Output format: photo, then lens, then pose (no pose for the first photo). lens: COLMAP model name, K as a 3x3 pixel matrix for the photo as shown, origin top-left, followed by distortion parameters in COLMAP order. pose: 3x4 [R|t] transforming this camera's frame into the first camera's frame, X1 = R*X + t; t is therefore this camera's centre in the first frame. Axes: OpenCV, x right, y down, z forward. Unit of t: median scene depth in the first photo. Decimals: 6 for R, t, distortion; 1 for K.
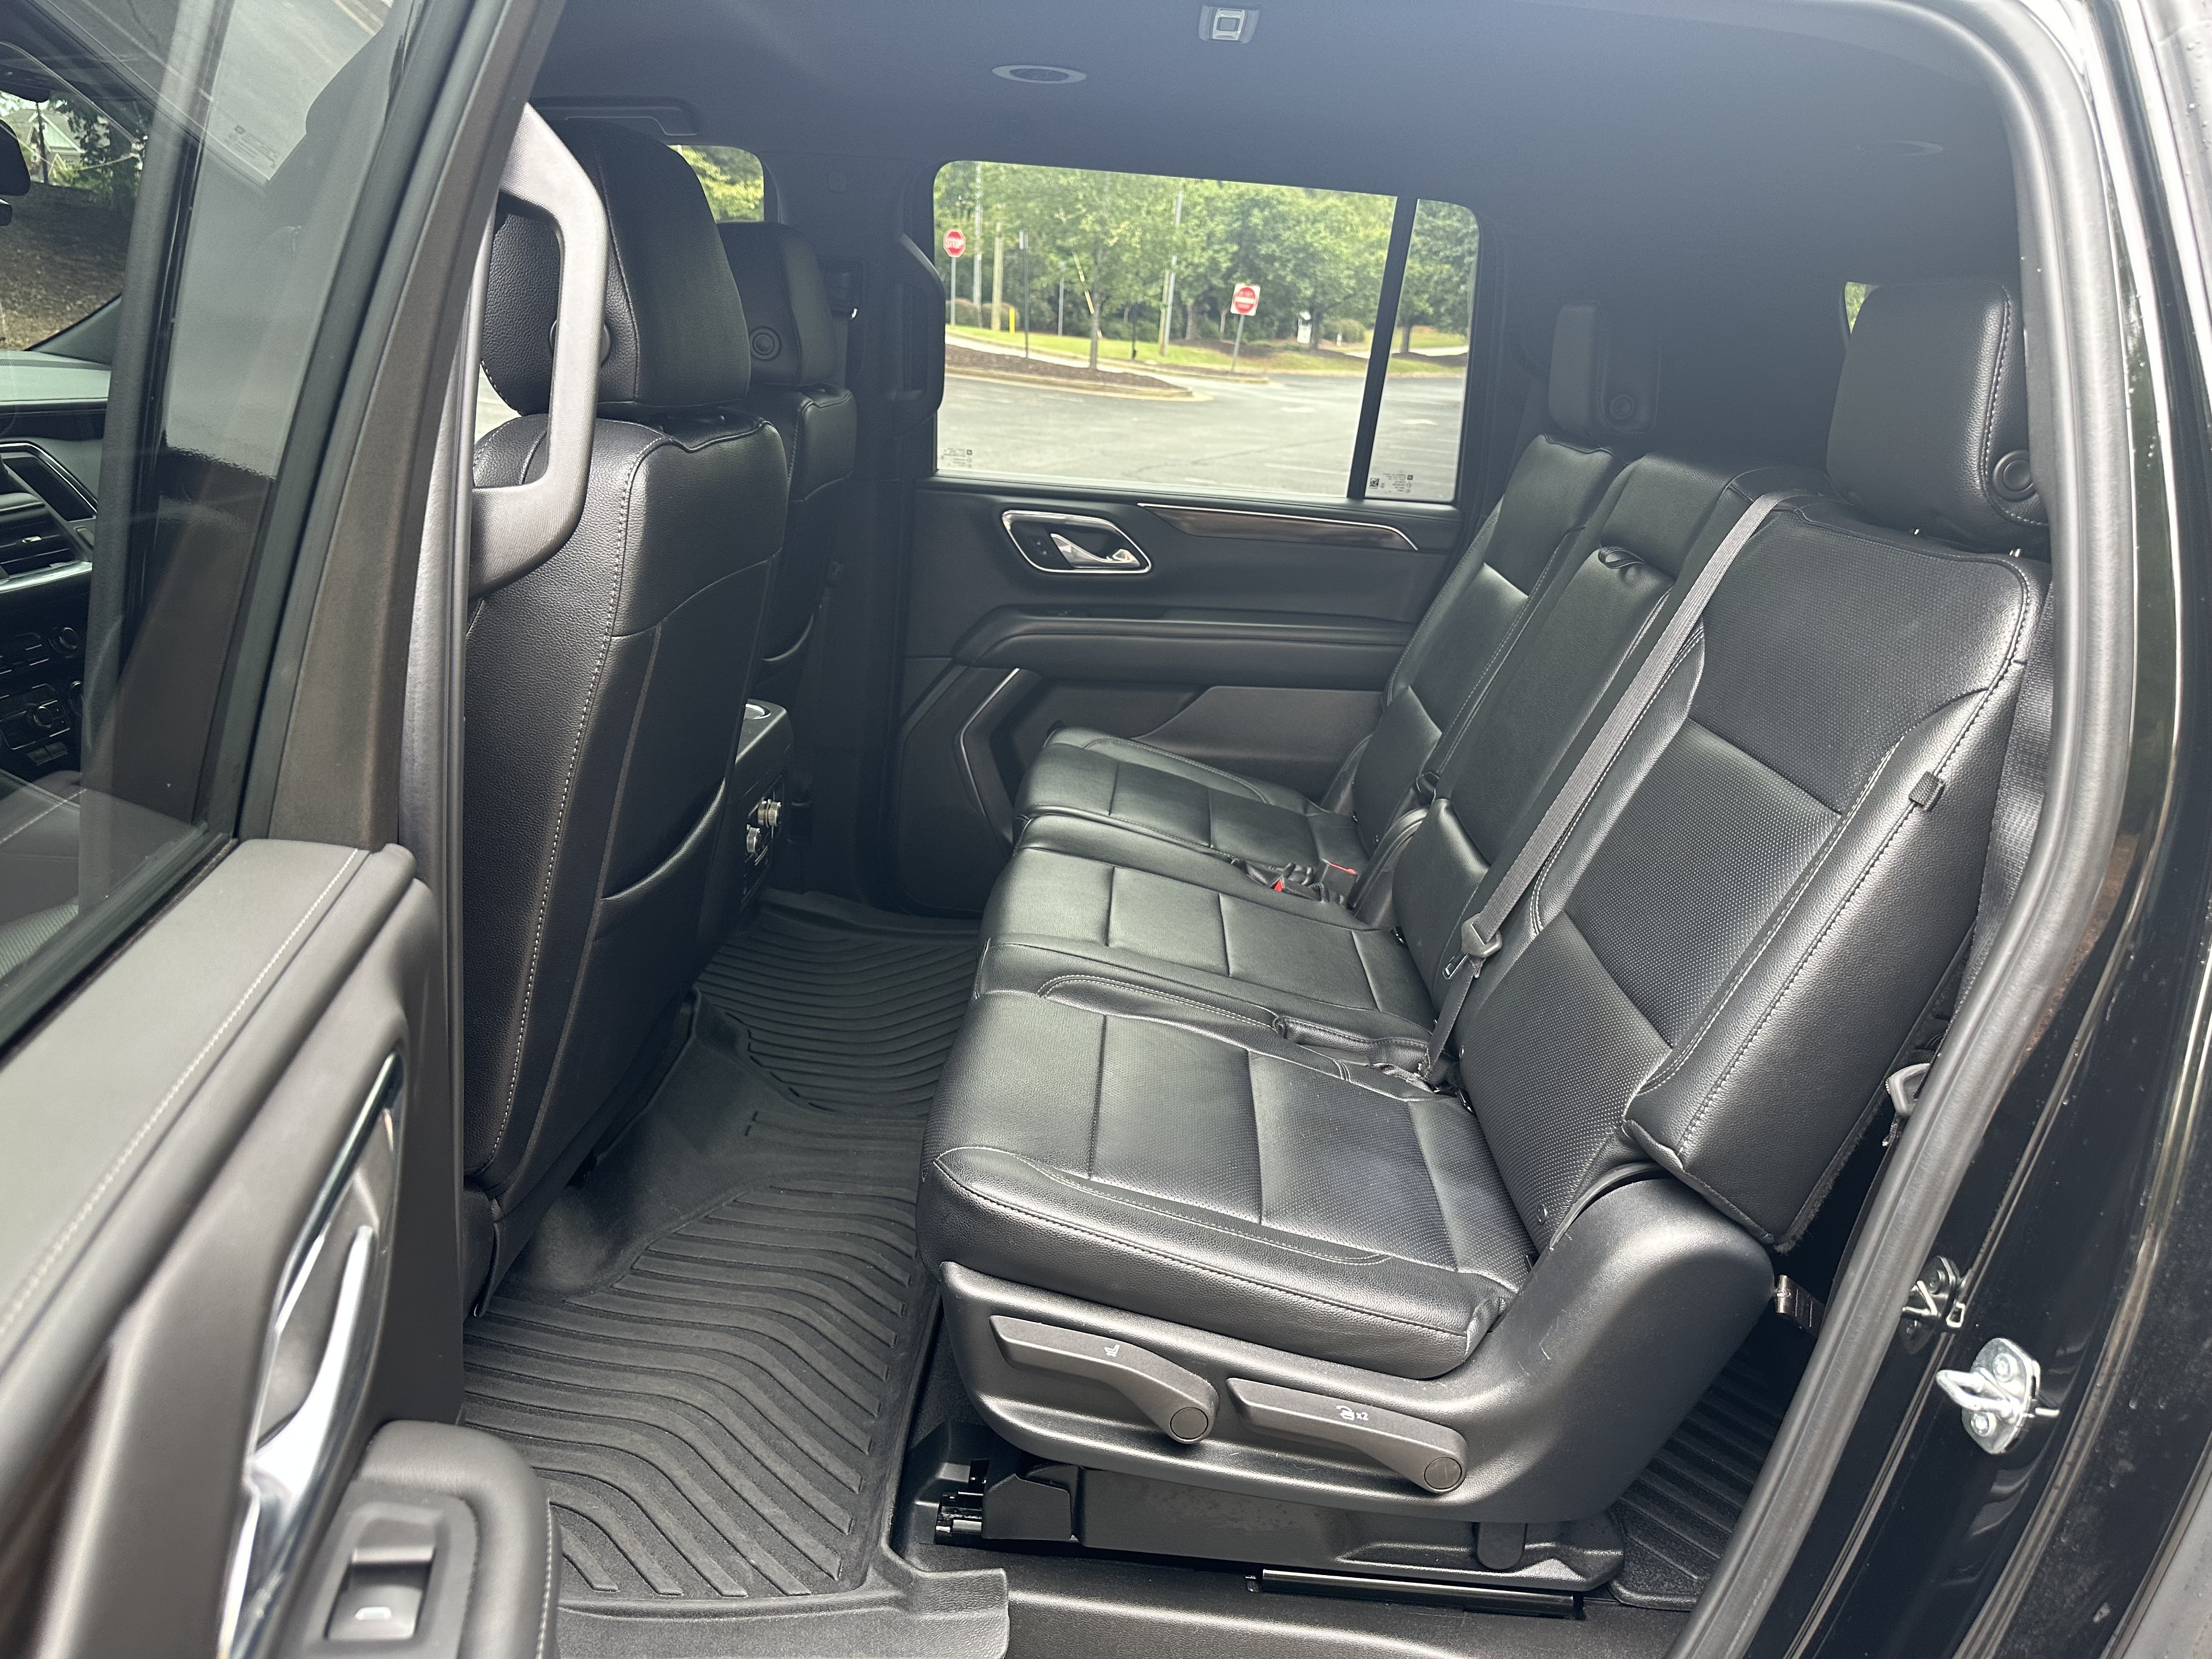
lens RADIAL K [[1593.3, 0, 1100.1], [0, 1593.3, 767.8], [0, 0, 1]] dist [0.024268, -0.017464]
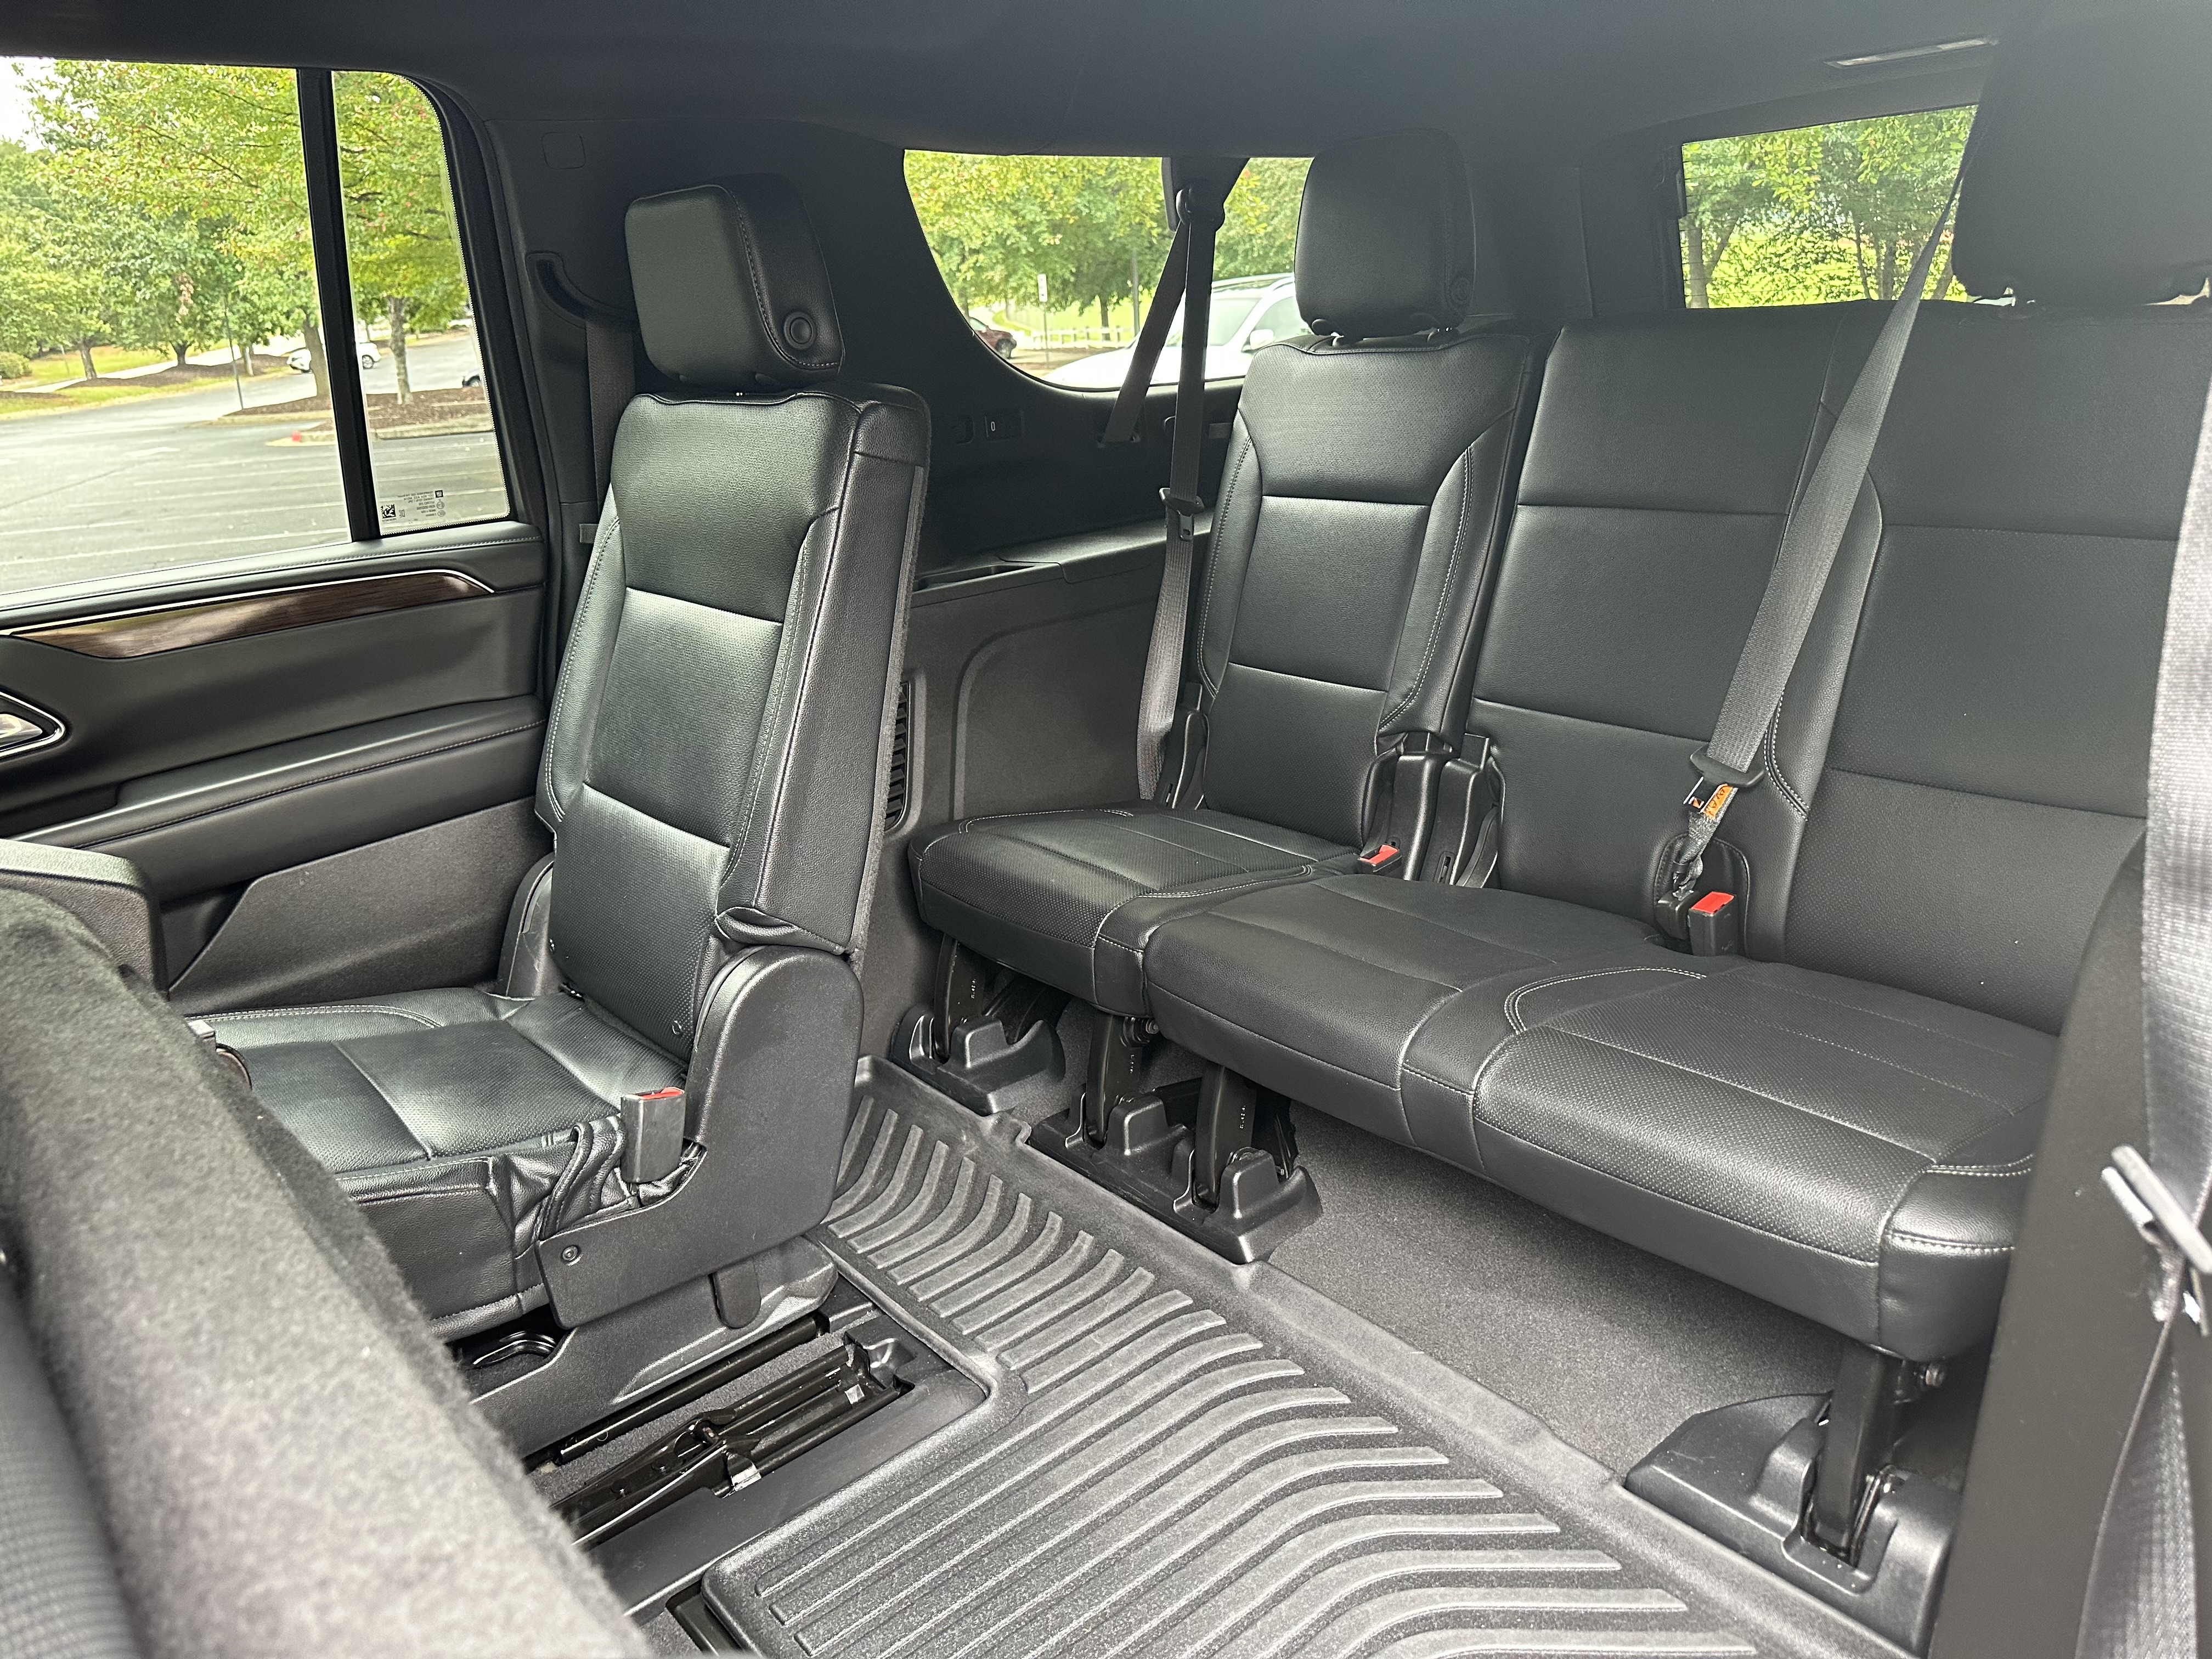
lens RADIAL K [[1511.5, 0, 1116.0], [0, 1511.5, 796.7], [0, 0, 1]] dist [0.005622, -0.006883]
pose [[0.712675, -0.323628, 0.622382, -0.044116], [0.294919, 0.943232, 0.152759, -0.068452], [-0.636488, 0.074685, 0.767663, 0.304963]]
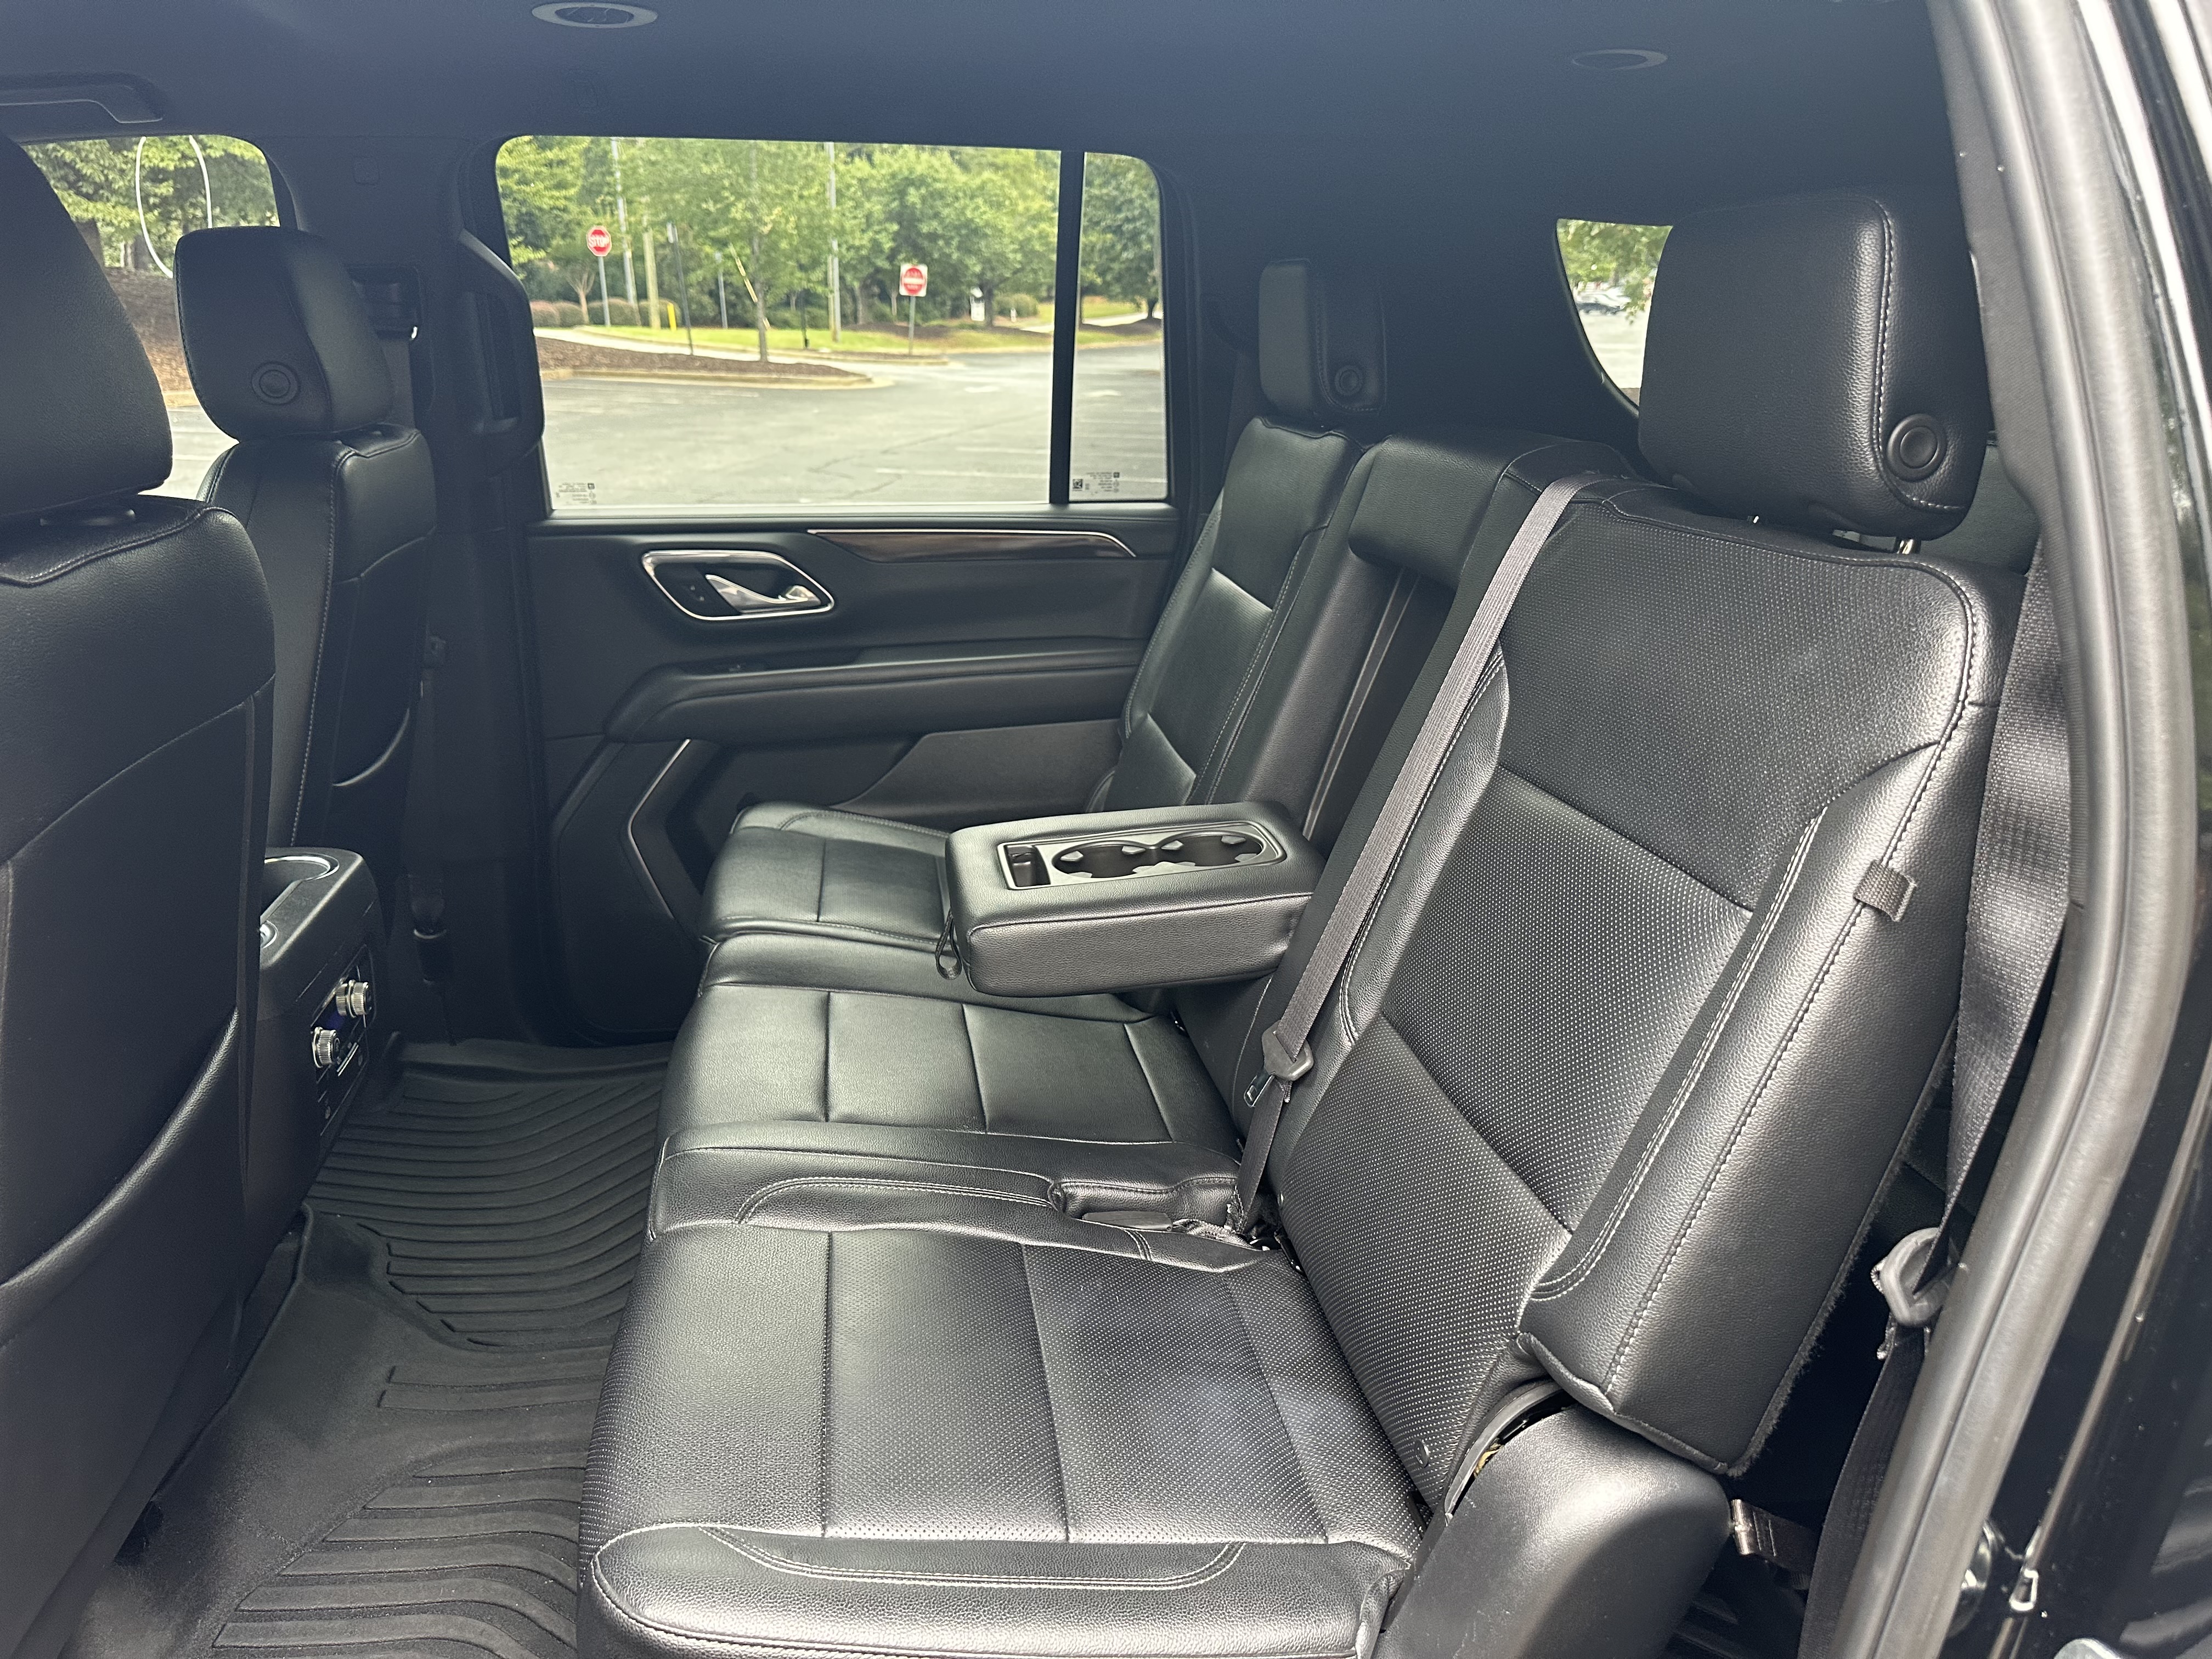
lens RADIAL K [[1563.9, 0, 1164.3], [0, 1563.9, 784.8], [0, 0, 1]] dist [0.094603, -0.105460]
pose [[0.970379, -0.127864, 0.204977, 0.017694], [0.122489, 0.991713, 0.038756, -0.038912], [-0.208234, -0.012501, 0.977999, 0.129187]]
